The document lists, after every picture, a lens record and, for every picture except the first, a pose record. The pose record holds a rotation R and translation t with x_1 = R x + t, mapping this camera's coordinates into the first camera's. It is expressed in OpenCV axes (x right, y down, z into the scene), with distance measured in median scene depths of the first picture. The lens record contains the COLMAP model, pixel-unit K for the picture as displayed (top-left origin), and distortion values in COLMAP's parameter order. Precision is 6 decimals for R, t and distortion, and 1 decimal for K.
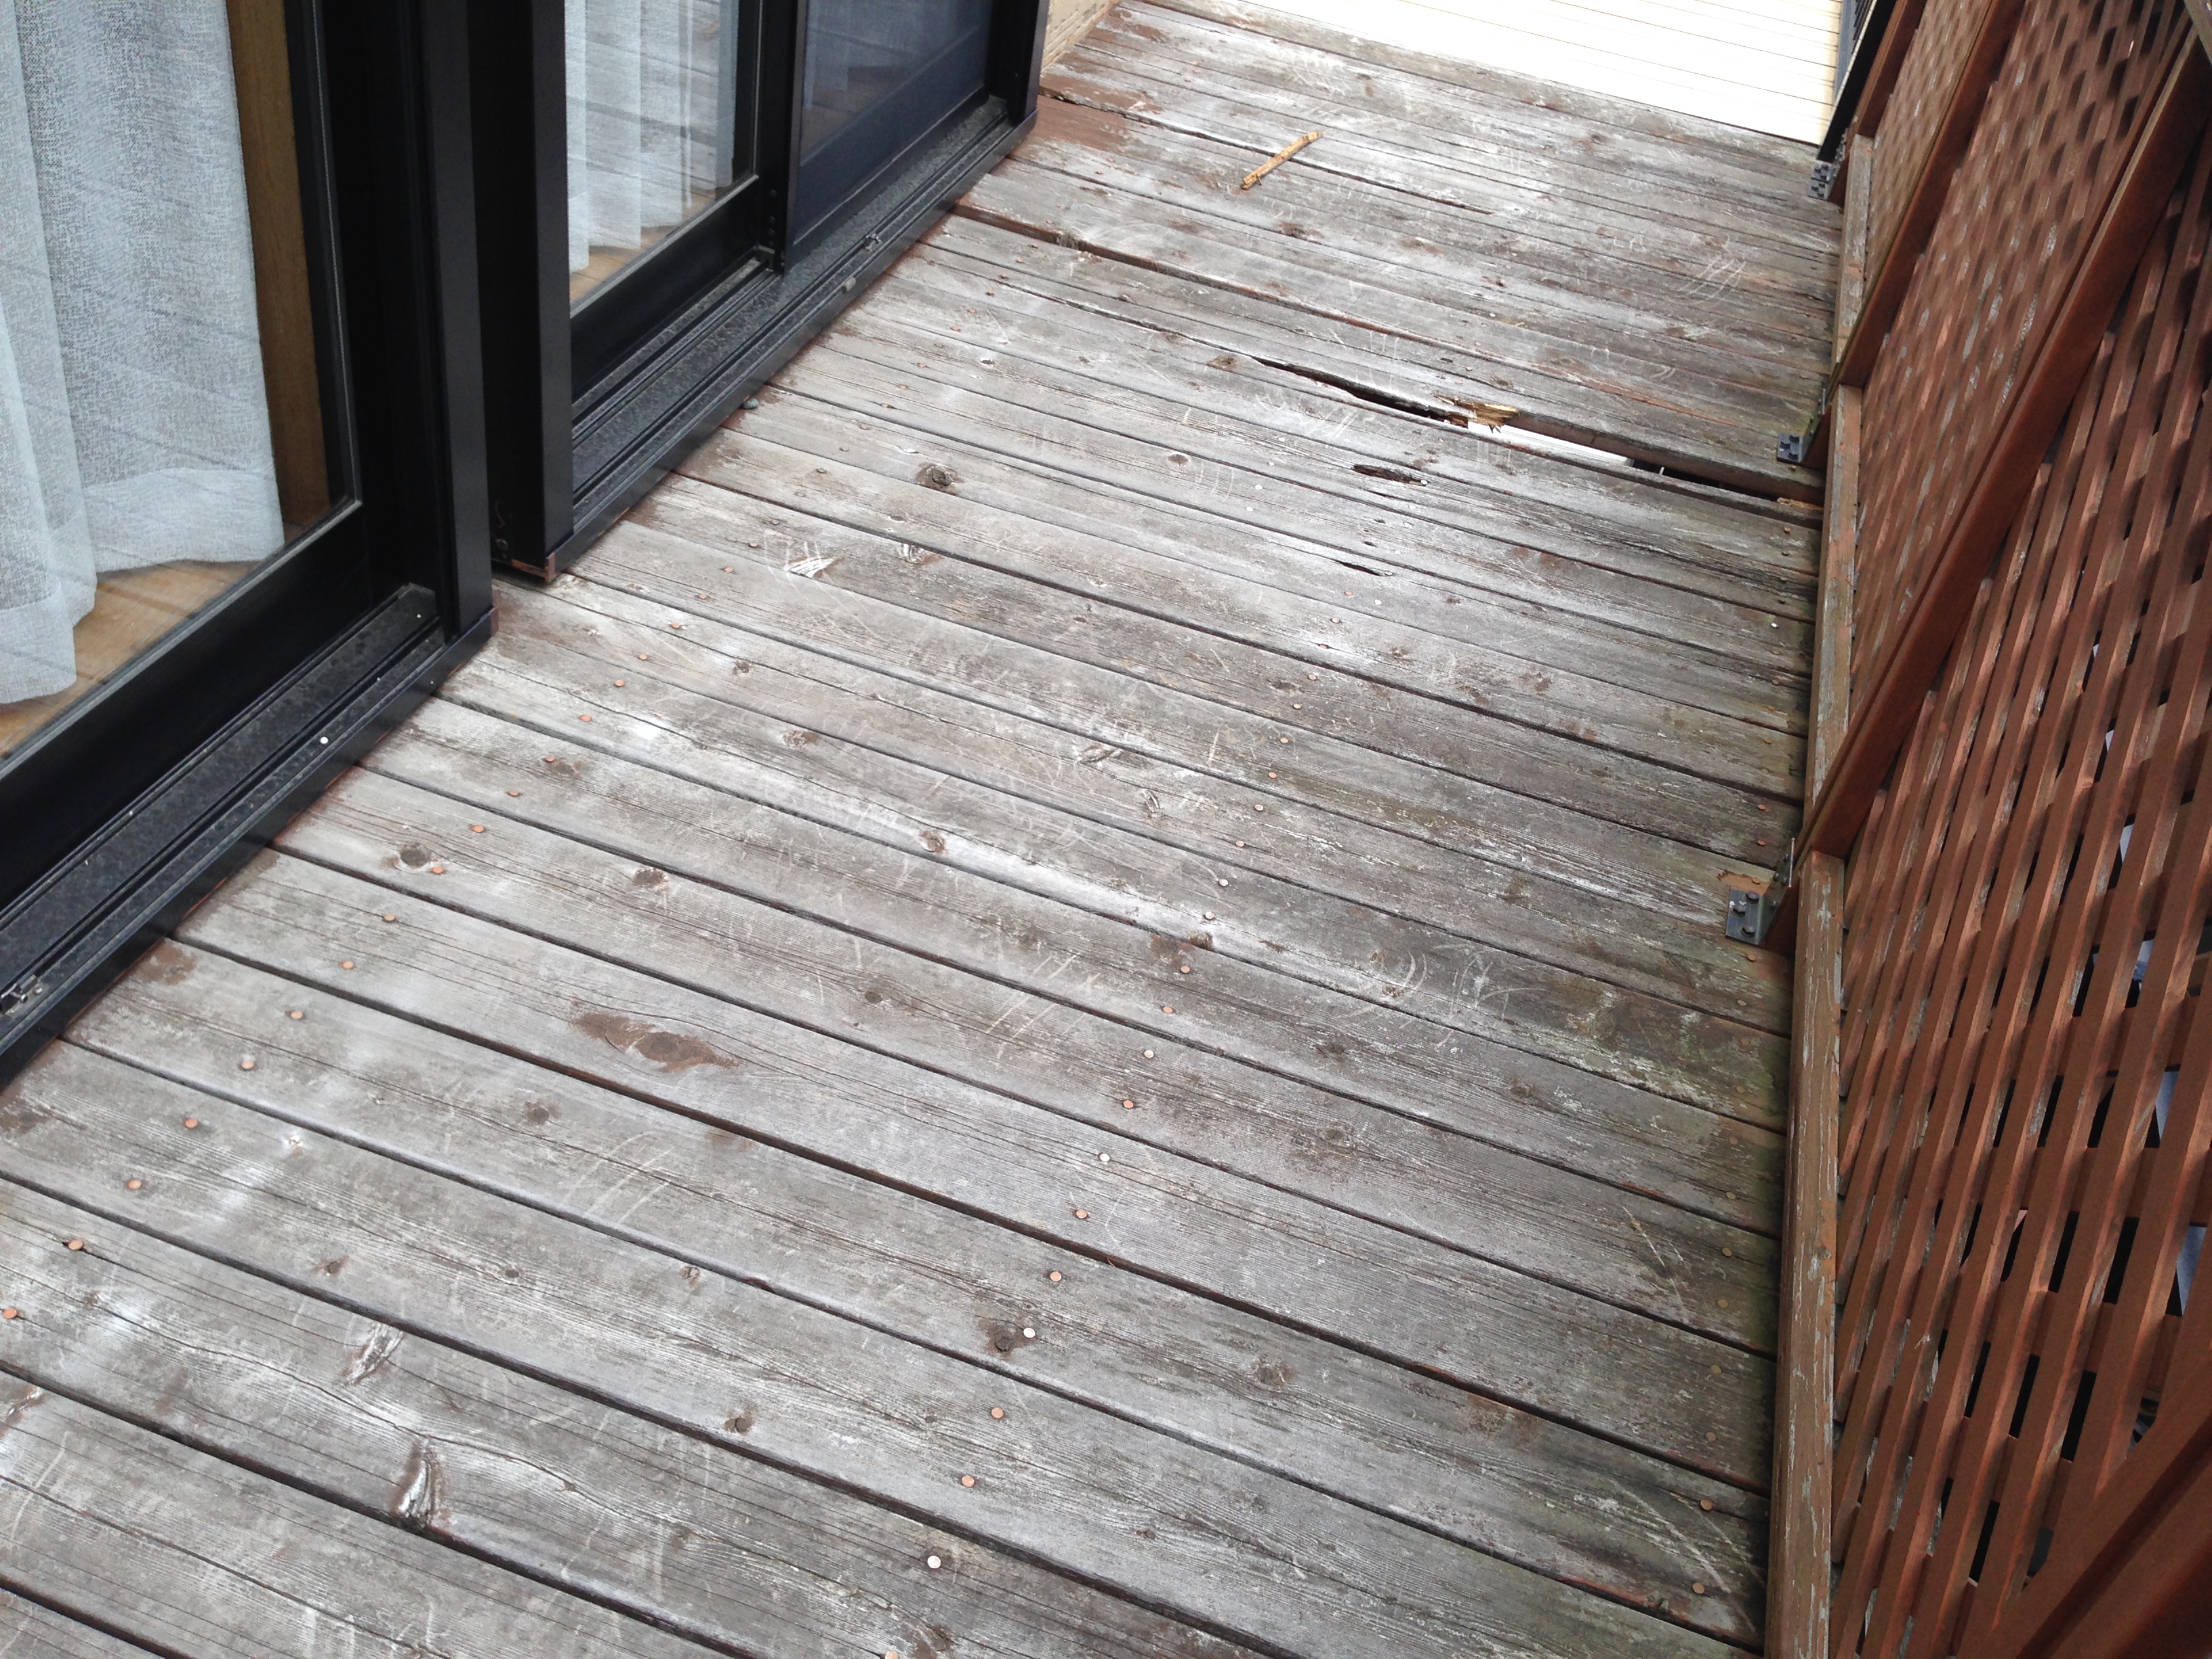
lens RADIAL K [[2063.9, 0, 1106.0], [0, 2063.9, 829.5], [0, 0, 1]] dist [0.093611, -0.160241]
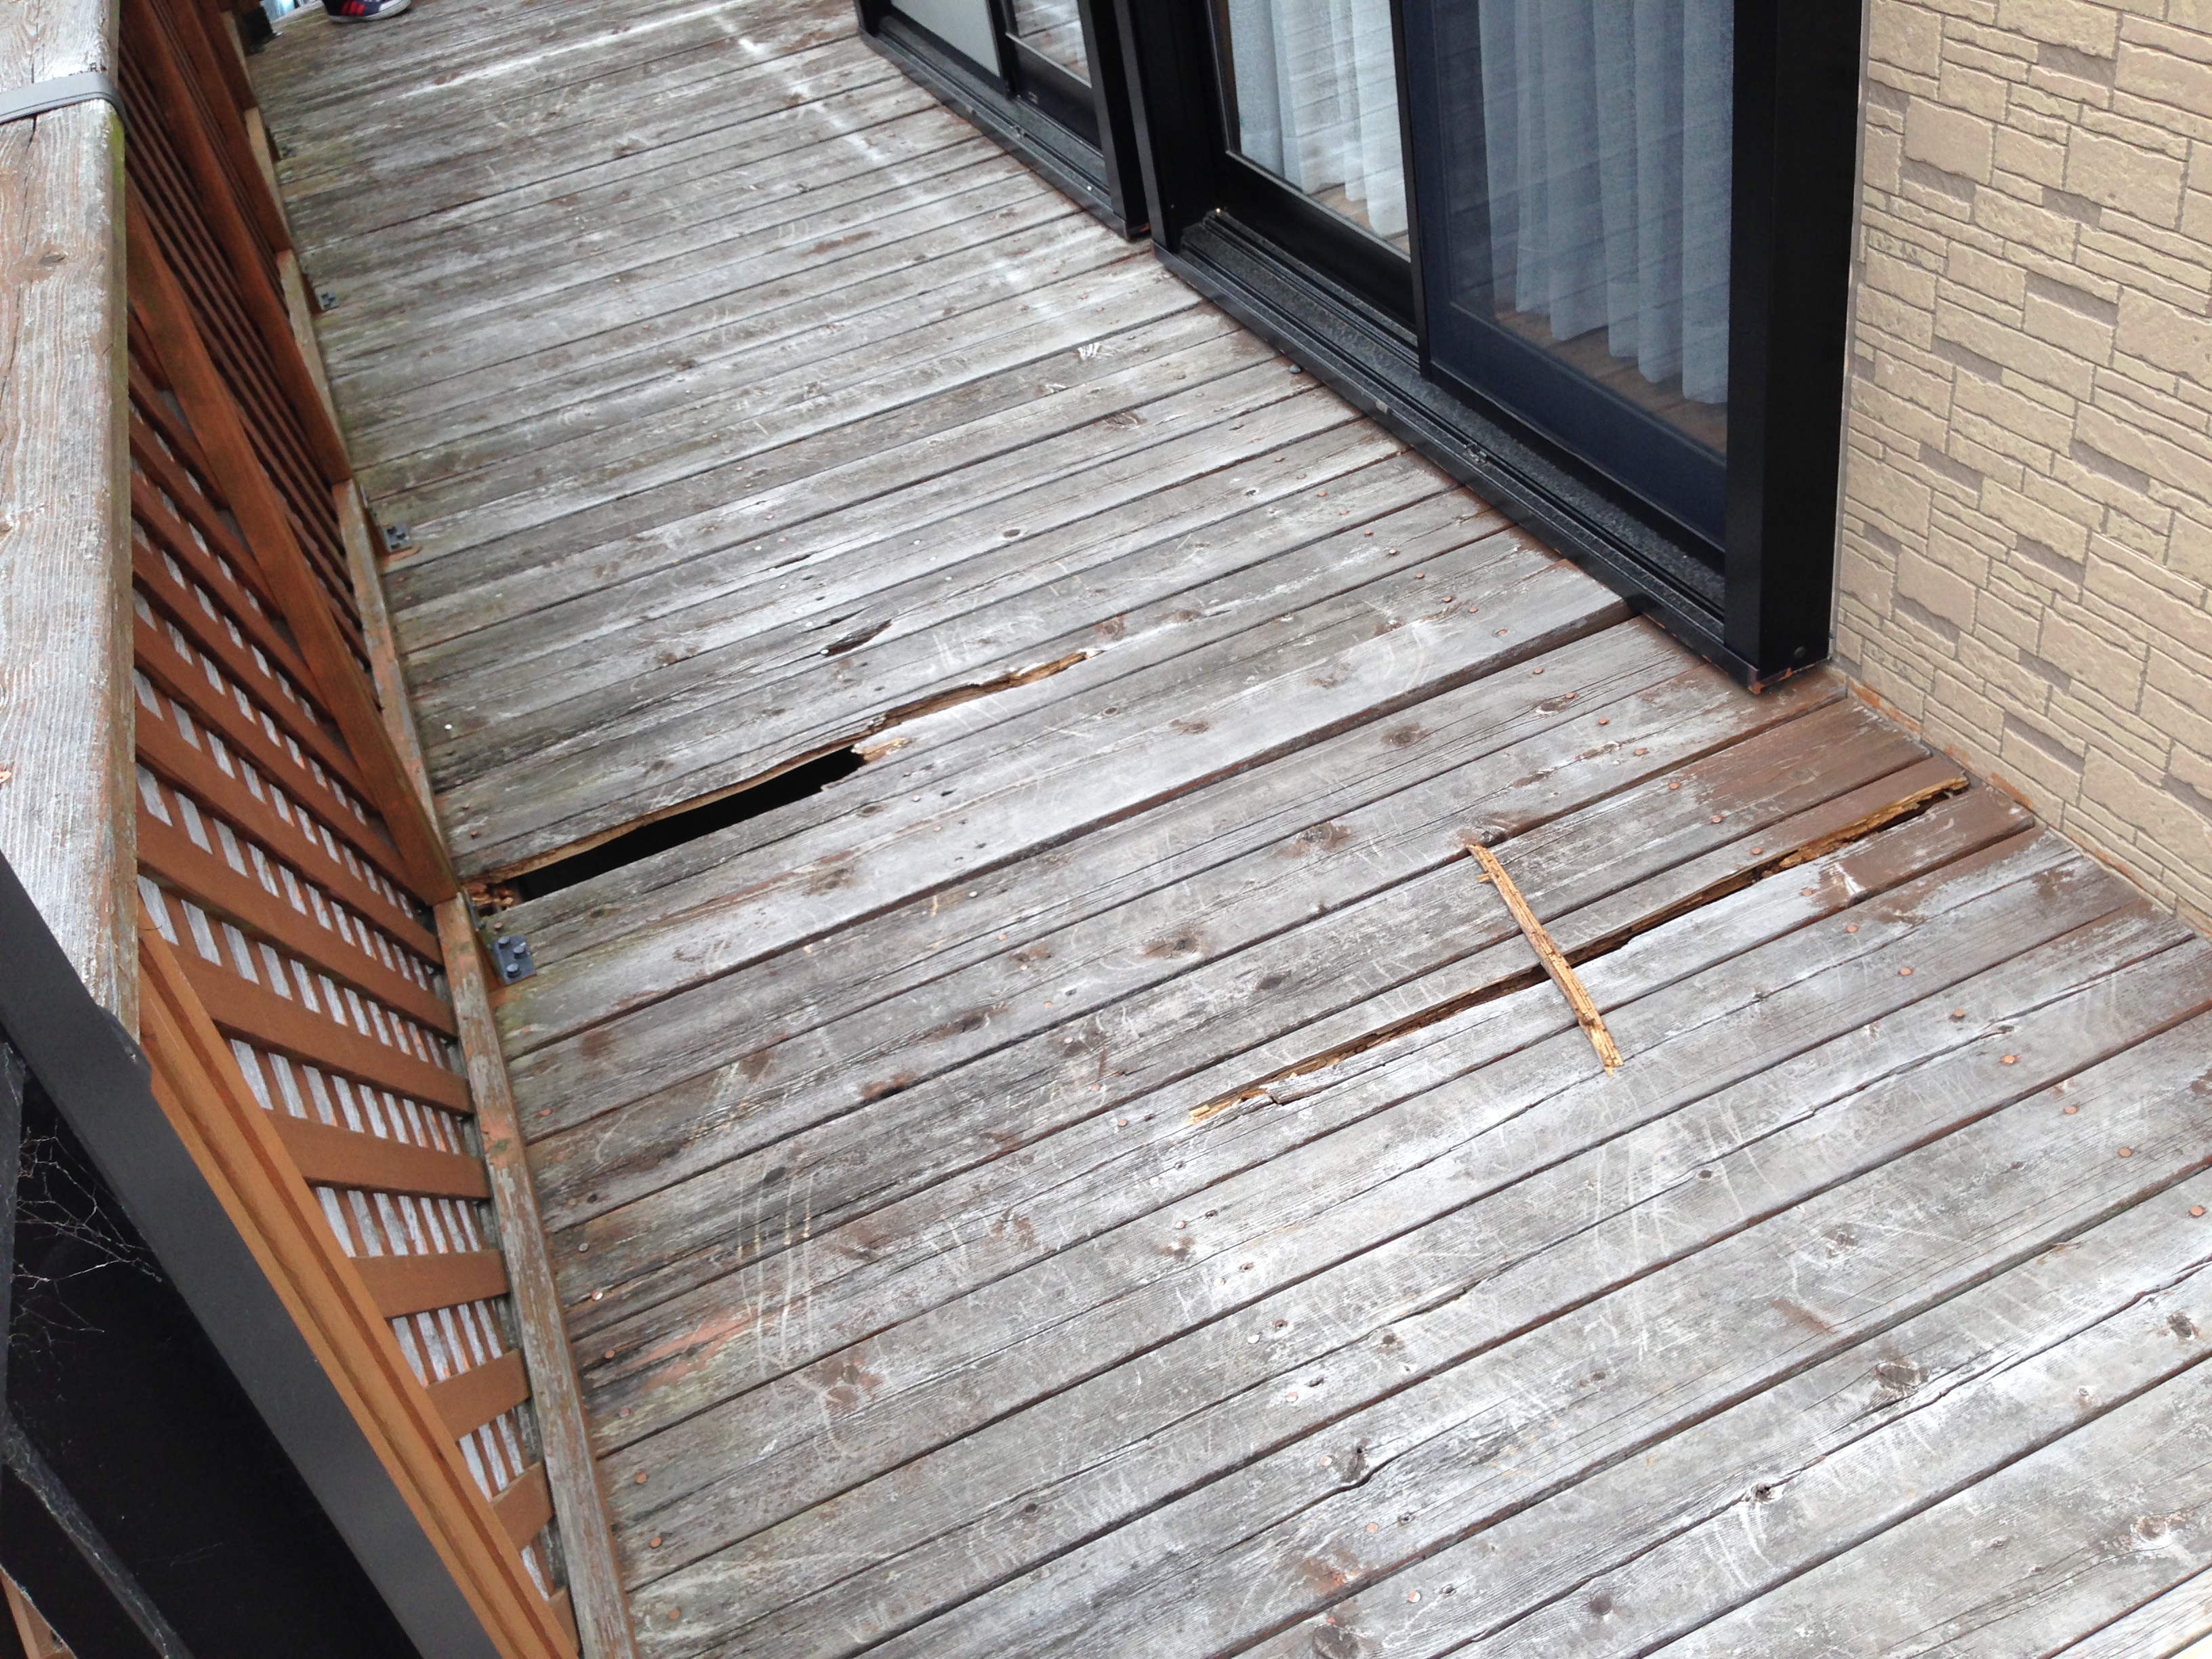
lens RADIAL K [[2063.9, 0, 1106.0], [0, 2063.9, 829.5], [0, 0, 1]] dist [0.093611, -0.160241]
pose [[-0.776010, 0.365267, -0.514186, 0.583068], [-0.346500, 0.434301, 0.831457, -0.987905], [0.527016, 0.823385, -0.210457, 1.352022]]
